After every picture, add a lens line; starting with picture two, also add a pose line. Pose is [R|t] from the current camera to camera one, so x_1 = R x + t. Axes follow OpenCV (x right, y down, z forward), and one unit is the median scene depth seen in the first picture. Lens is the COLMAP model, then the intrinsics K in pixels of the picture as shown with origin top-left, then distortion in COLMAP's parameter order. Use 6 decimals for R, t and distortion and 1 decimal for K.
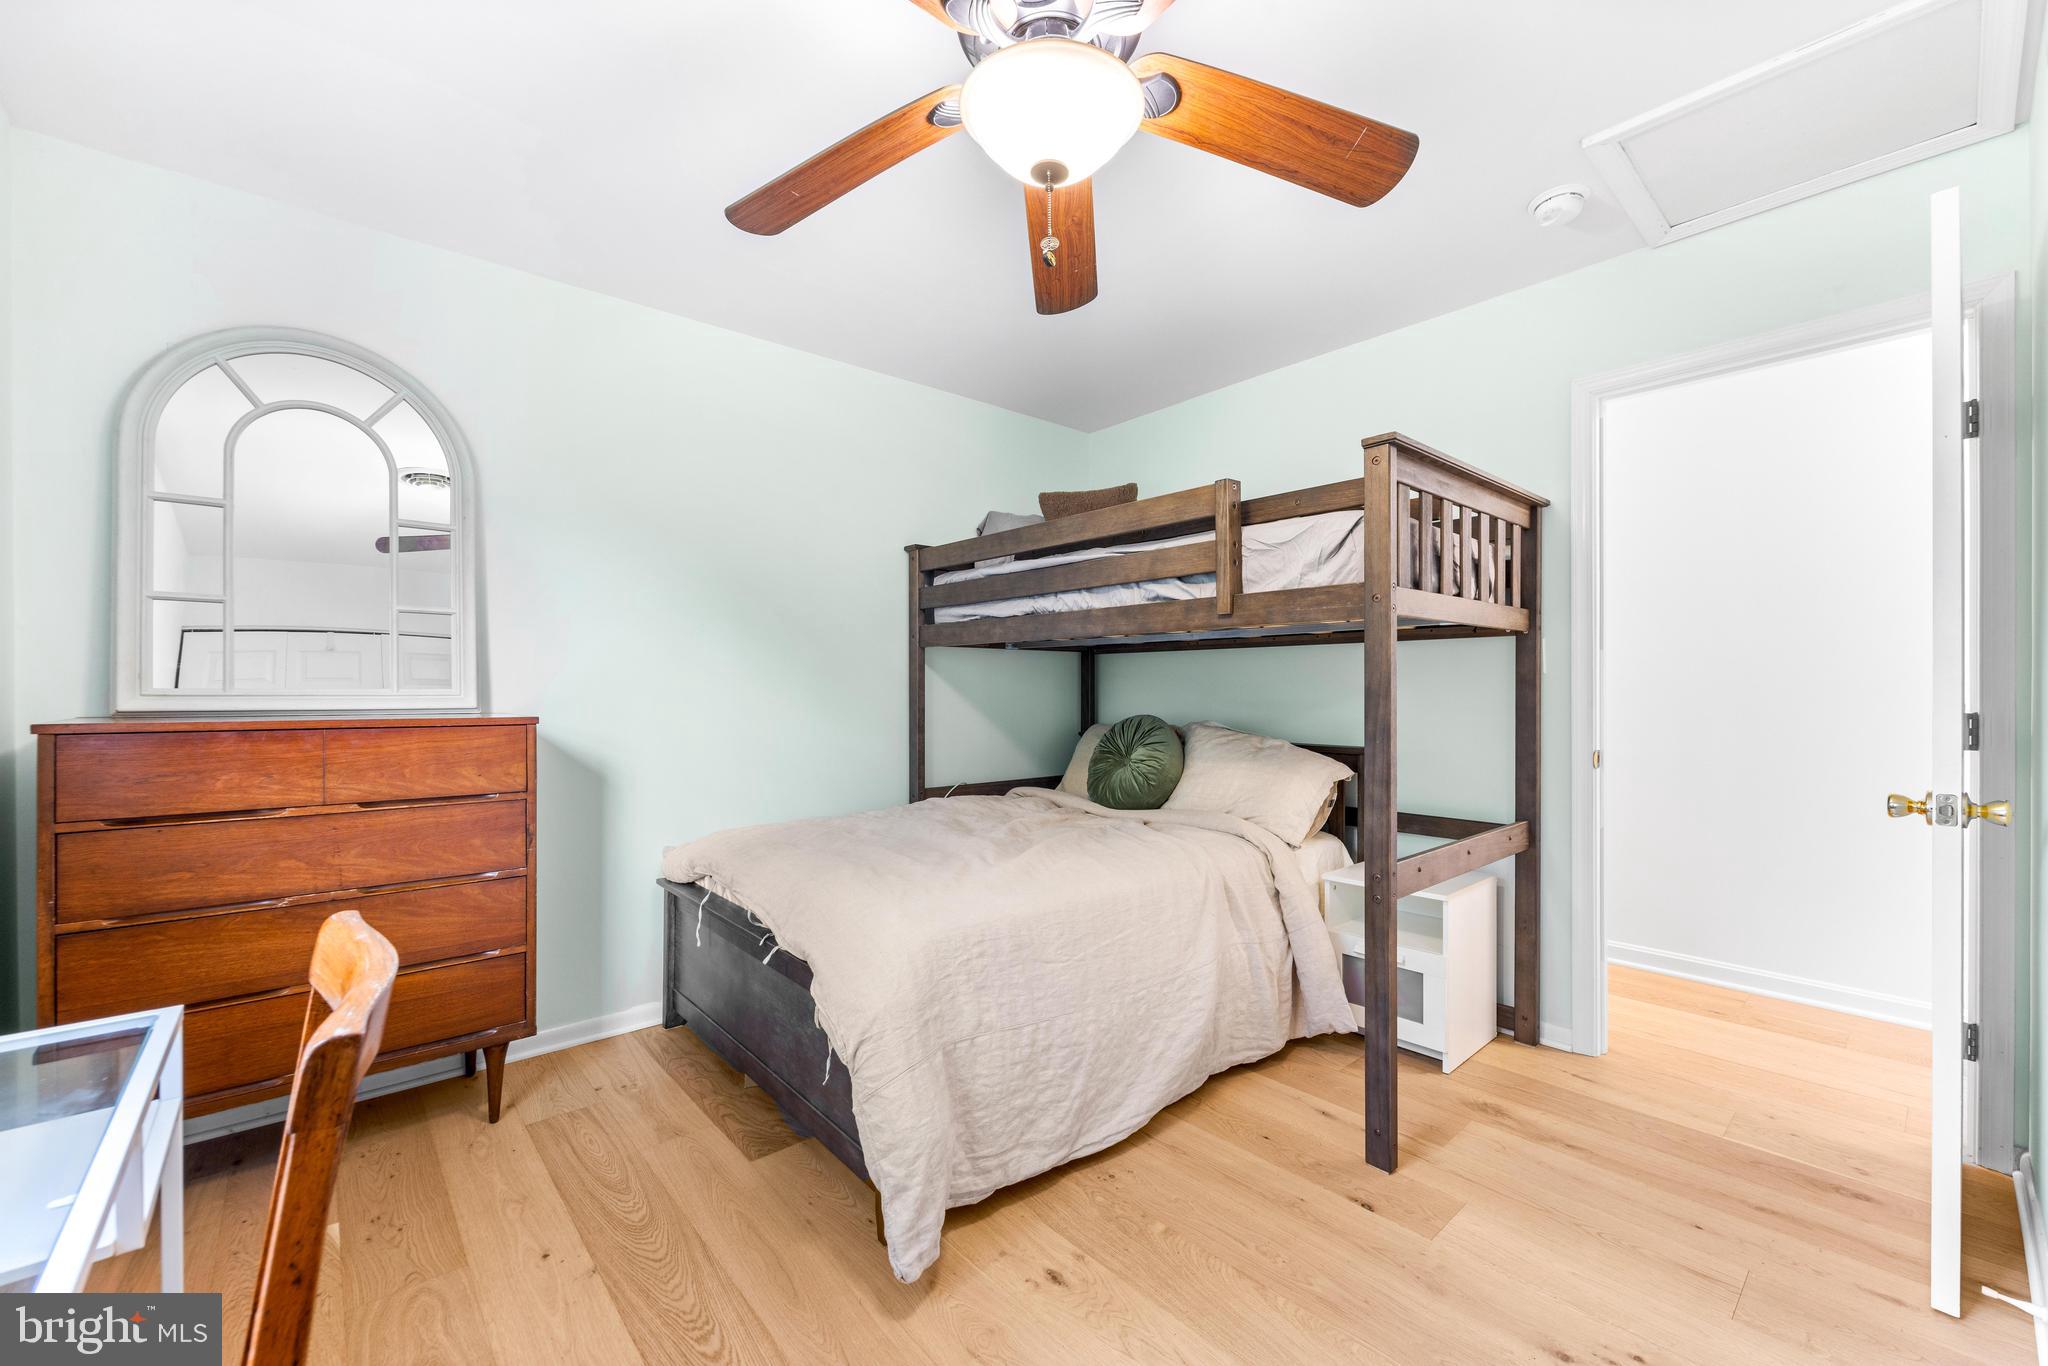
lens RADIAL K [[819.6, 0, 1023.8], [0, 819.6, 689.6], [0, 0, 1]] dist [-0.001635, 0.000265]
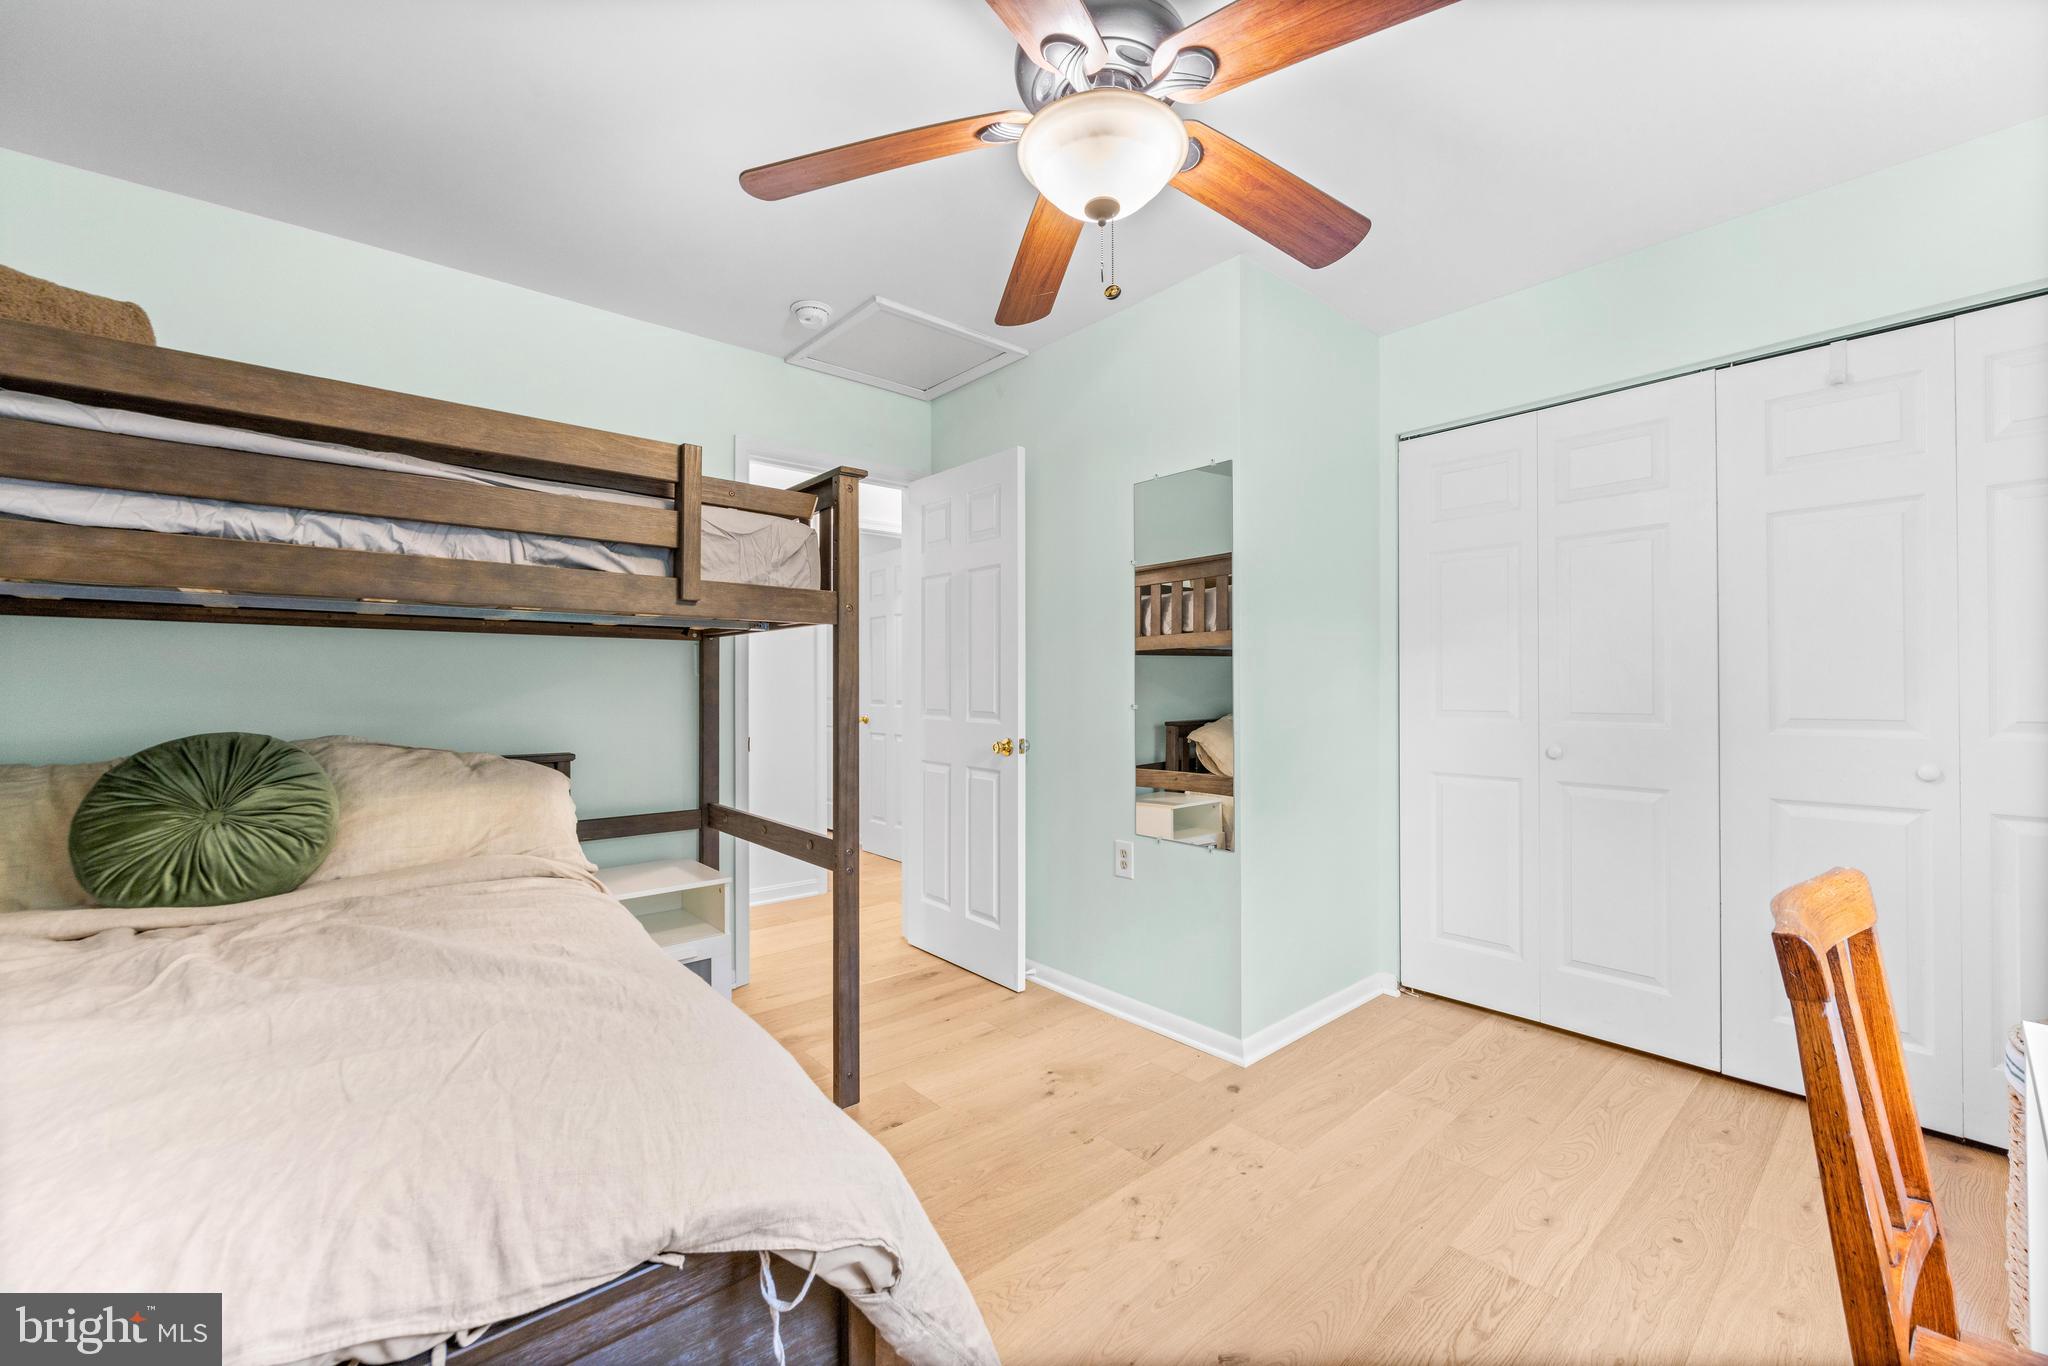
lens RADIAL K [[822.8, 0, 1018.3], [0, 822.8, 679.5], [0, 0, 1]] dist [-0.001474, -0.000110]
pose [[0.007070, 0.010008, 0.999925, -0.547905], [0.000501, 0.999950, -0.010012, -0.000452], [-0.999975, 0.000572, 0.007065, 0.574214]]
